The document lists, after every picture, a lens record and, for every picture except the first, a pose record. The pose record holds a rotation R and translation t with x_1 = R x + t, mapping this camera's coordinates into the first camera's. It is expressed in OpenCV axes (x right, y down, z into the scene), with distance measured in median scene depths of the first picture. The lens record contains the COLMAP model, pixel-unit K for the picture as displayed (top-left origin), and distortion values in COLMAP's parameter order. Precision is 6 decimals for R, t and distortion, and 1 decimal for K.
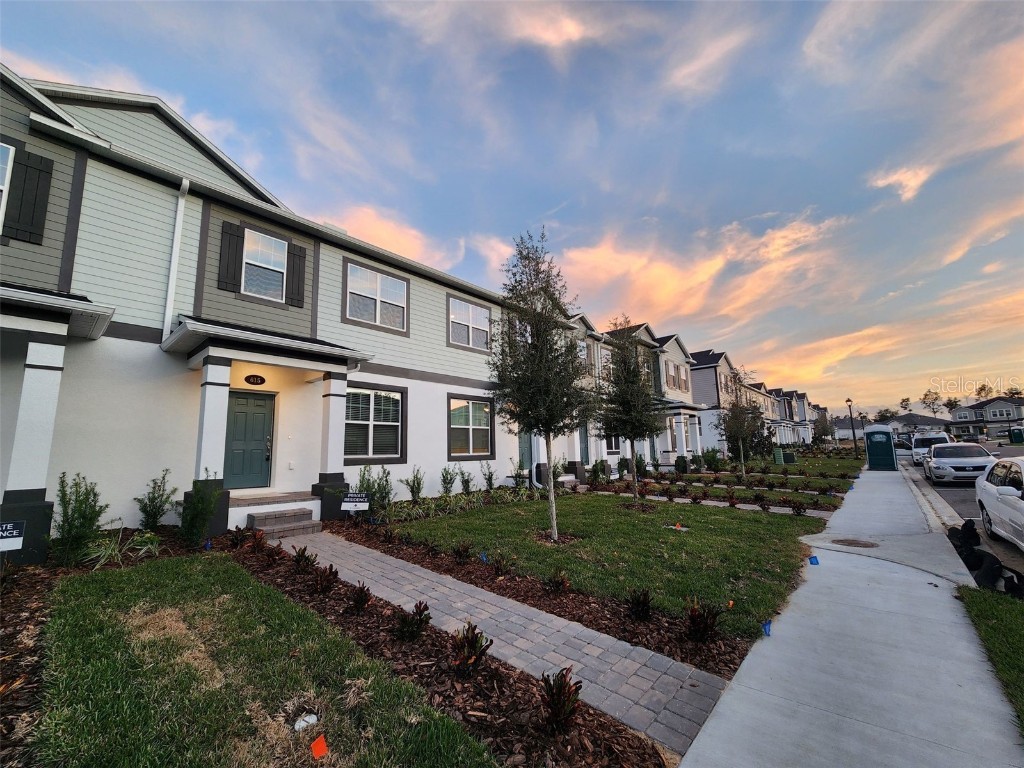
lens RADIAL K [[412.7, 0, 512.0], [0, 412.7, 384.0], [0, 0, 1]] dist [0.003668, 0.000460]
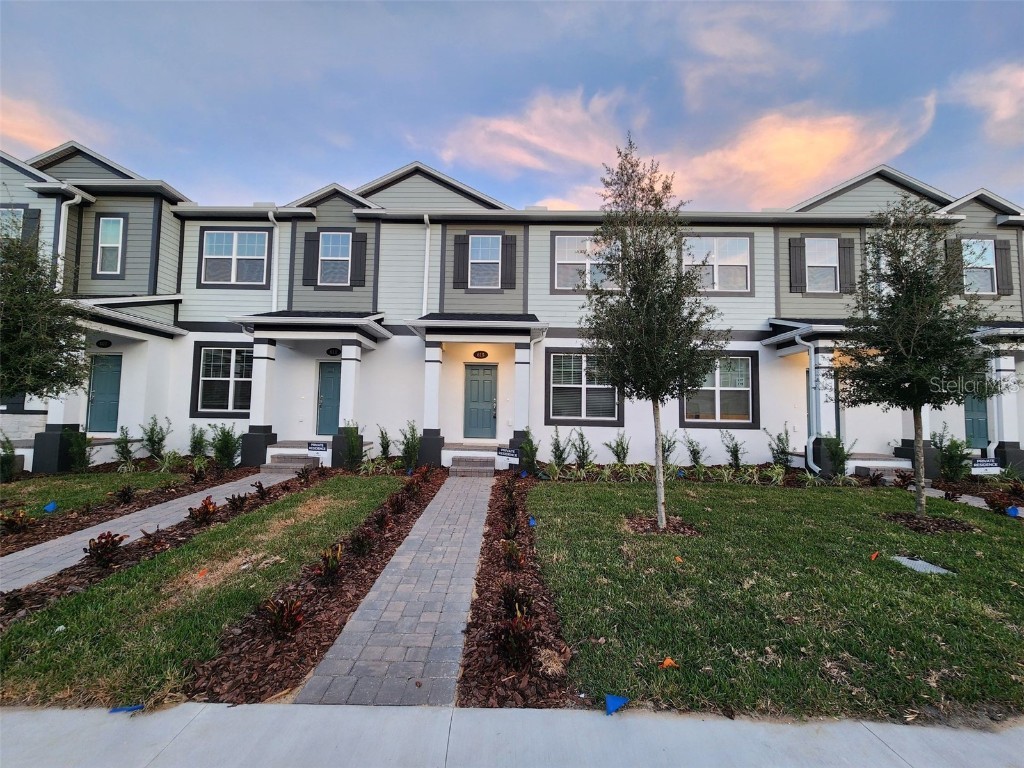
lens RADIAL K [[418.7, 0, 501.1], [0, 418.7, 388.8], [0, 0, 1]] dist [-0.003260, 0.000331]
pose [[0.651828, -0.011466, -0.758280, 0.393715], [0.090276, 0.993949, 0.062572, 0.019366], [0.752975, -0.109241, 0.648919, 0.196668]]
